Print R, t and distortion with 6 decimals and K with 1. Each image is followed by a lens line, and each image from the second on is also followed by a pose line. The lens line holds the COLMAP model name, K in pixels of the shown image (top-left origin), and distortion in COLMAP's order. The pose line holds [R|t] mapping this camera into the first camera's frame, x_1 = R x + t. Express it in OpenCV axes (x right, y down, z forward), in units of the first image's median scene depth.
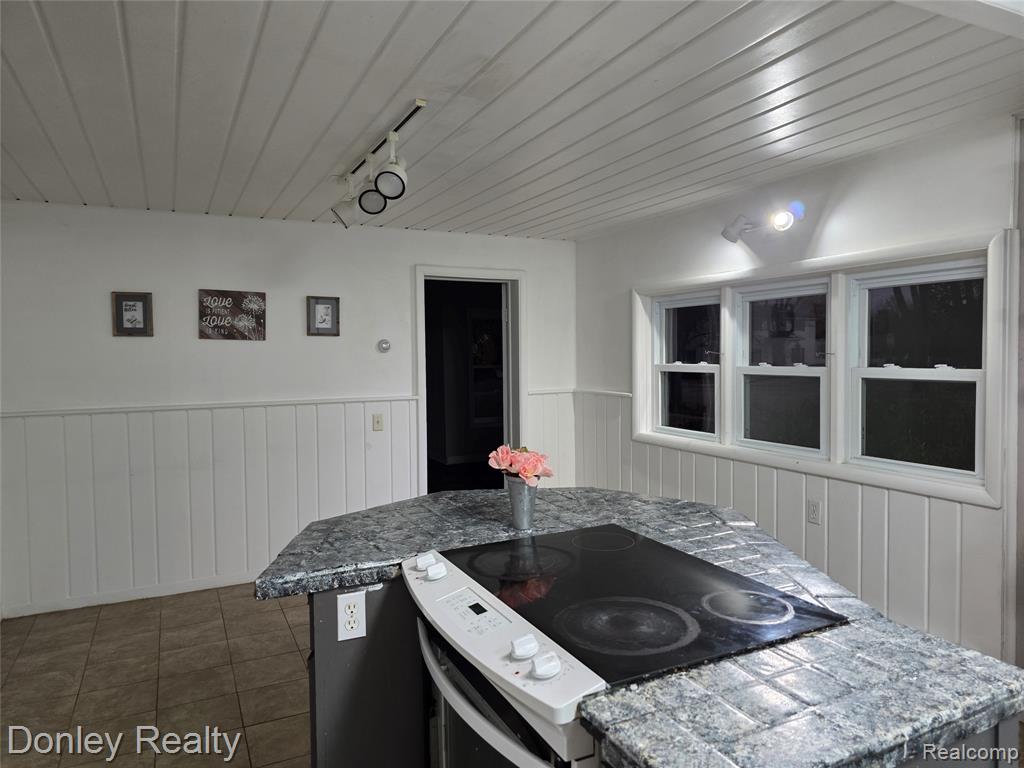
lens RADIAL K [[693.2, 0, 512.3], [0, 693.2, 384.9], [0, 0, 1]] dist [0.052704, -0.045835]
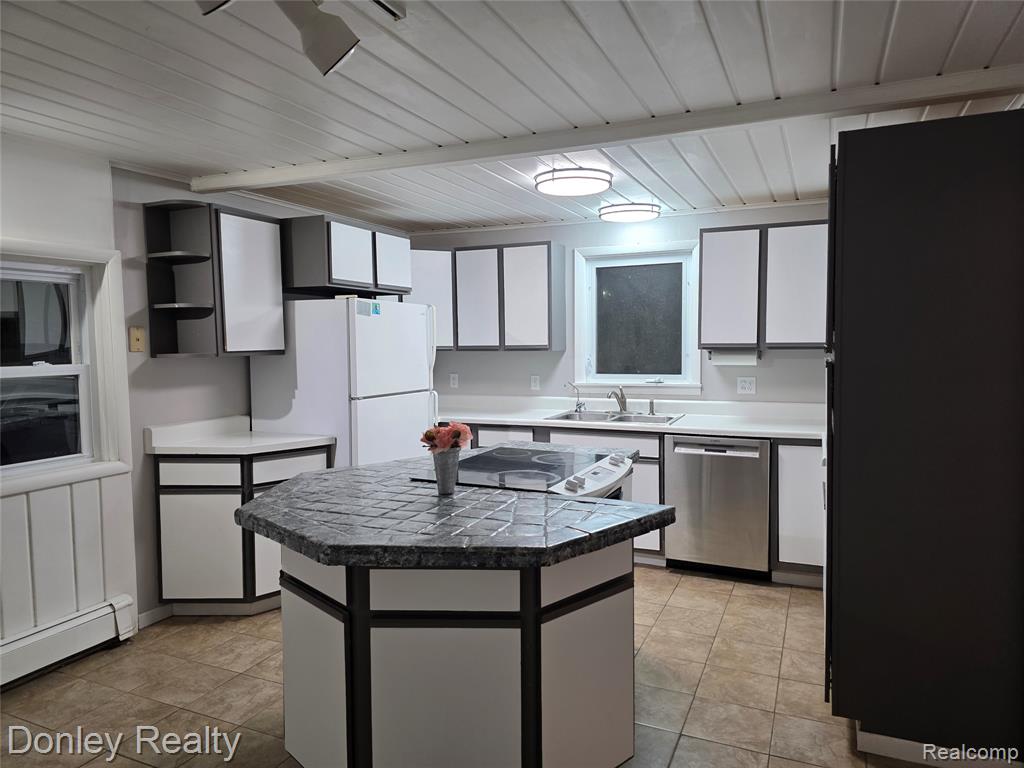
lens RADIAL K [[693.2, 0, 512.7], [0, 693.2, 384.6], [0, 0, 1]] dist [0.052704, -0.045835]
pose [[-0.639759, -0.030888, 0.767955, -0.653377], [0.044657, 0.996010, 0.077262, -0.044672], [-0.767277, 0.083724, -0.635827, 1.141798]]
